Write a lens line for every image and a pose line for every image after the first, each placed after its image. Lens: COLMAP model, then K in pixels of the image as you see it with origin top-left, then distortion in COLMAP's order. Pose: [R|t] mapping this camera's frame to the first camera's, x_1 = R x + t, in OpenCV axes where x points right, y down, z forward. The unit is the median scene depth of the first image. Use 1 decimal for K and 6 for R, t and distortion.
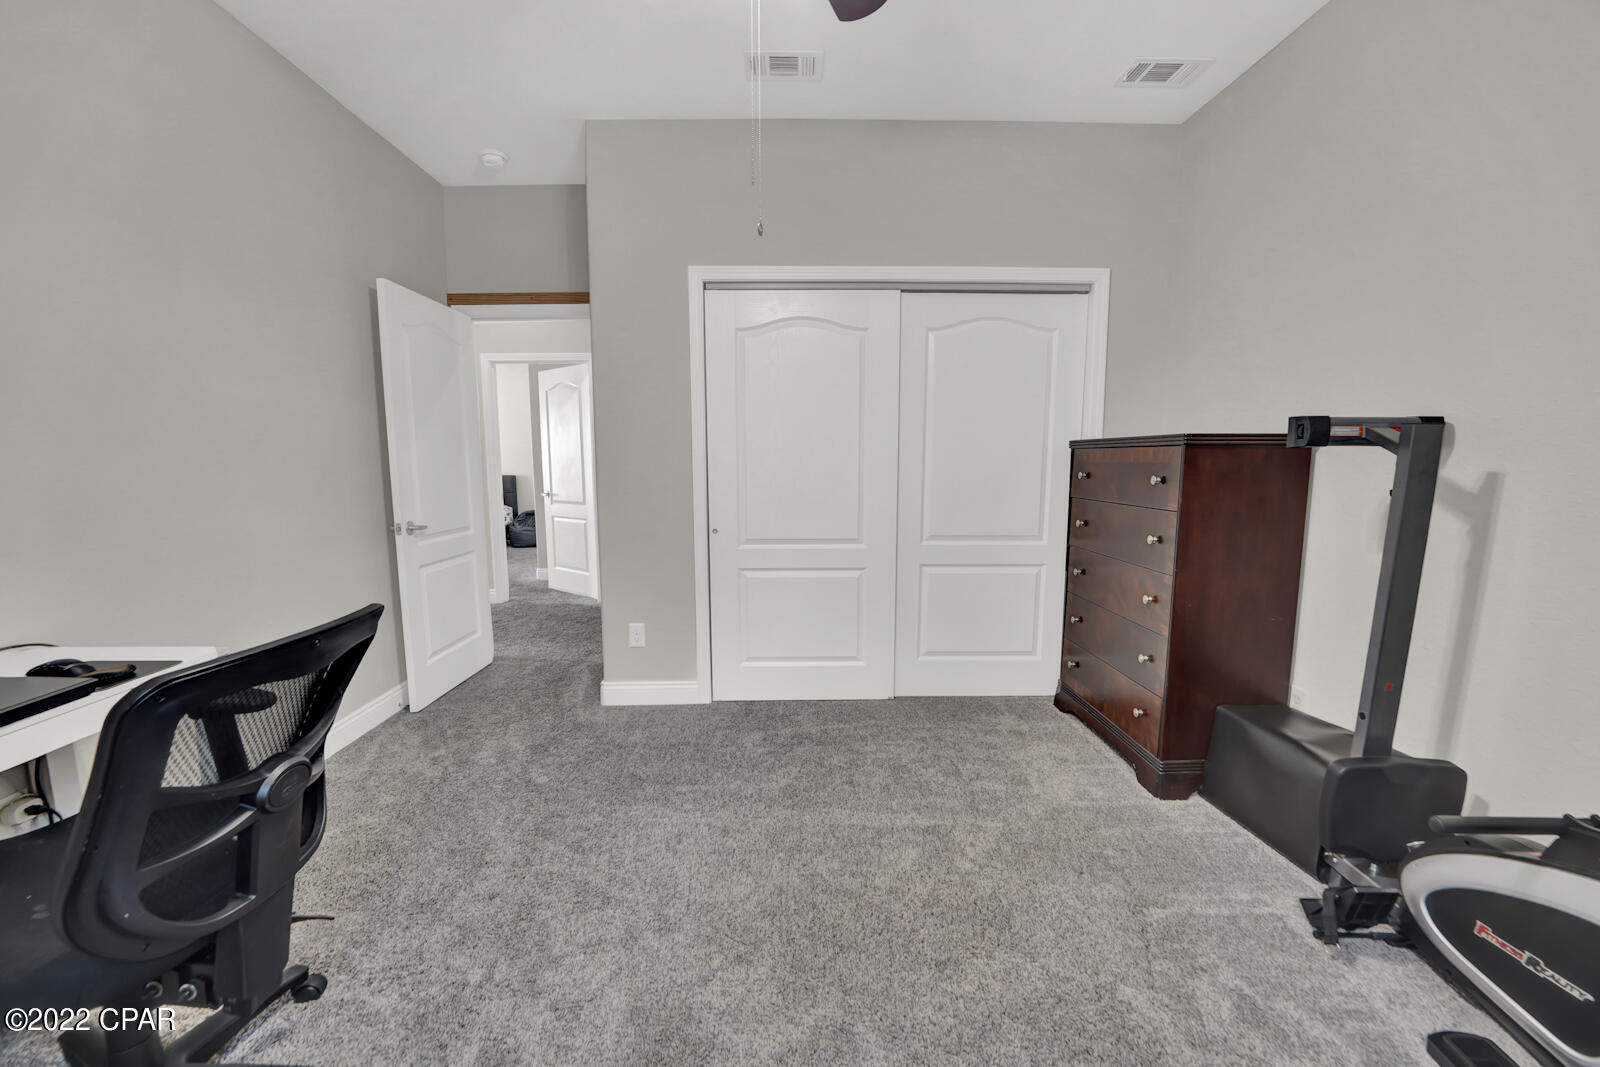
lens RADIAL K [[651.2, 0, 798.0], [0, 651.2, 533.5], [0, 0, 1]] dist [-0.026384, 0.001774]
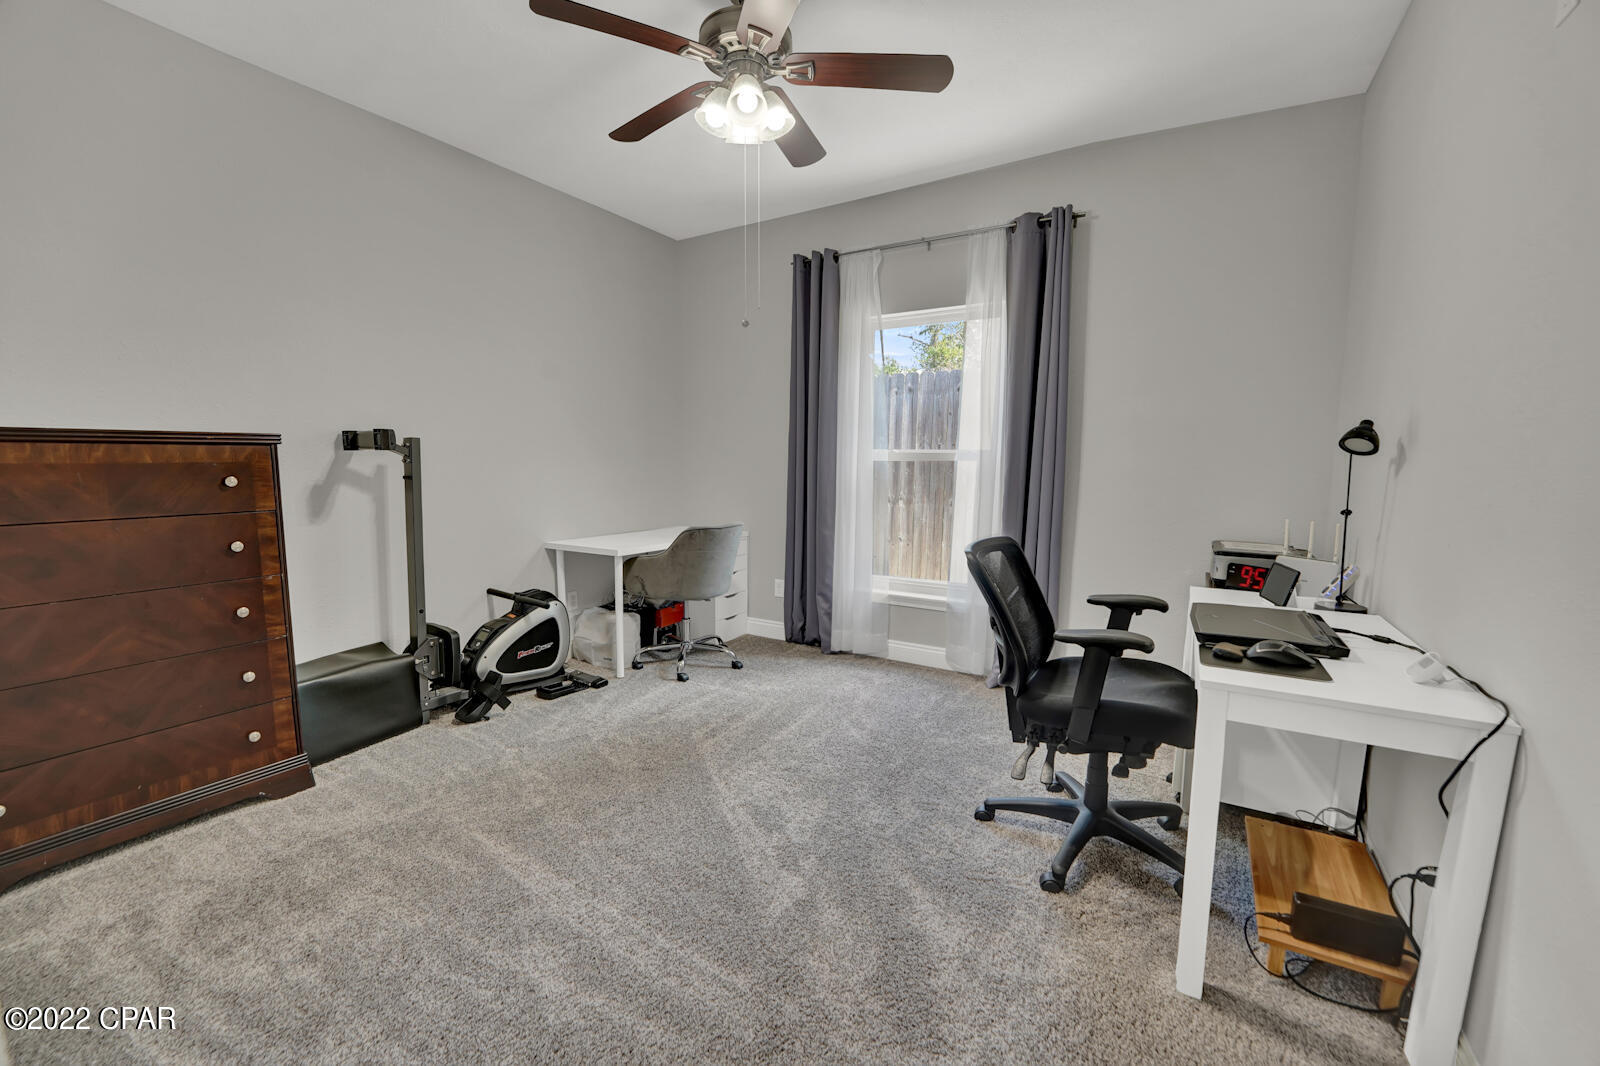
lens RADIAL K [[651.2, 0, 800.4], [0, 651.2, 536.9], [0, 0, 1]] dist [-0.026384, 0.001774]
pose [[-0.851122, -0.074949, 0.519591, -0.640056], [0.044686, 0.975821, 0.213956, -0.173785], [-0.523063, 0.205321, -0.827193, 1.413729]]
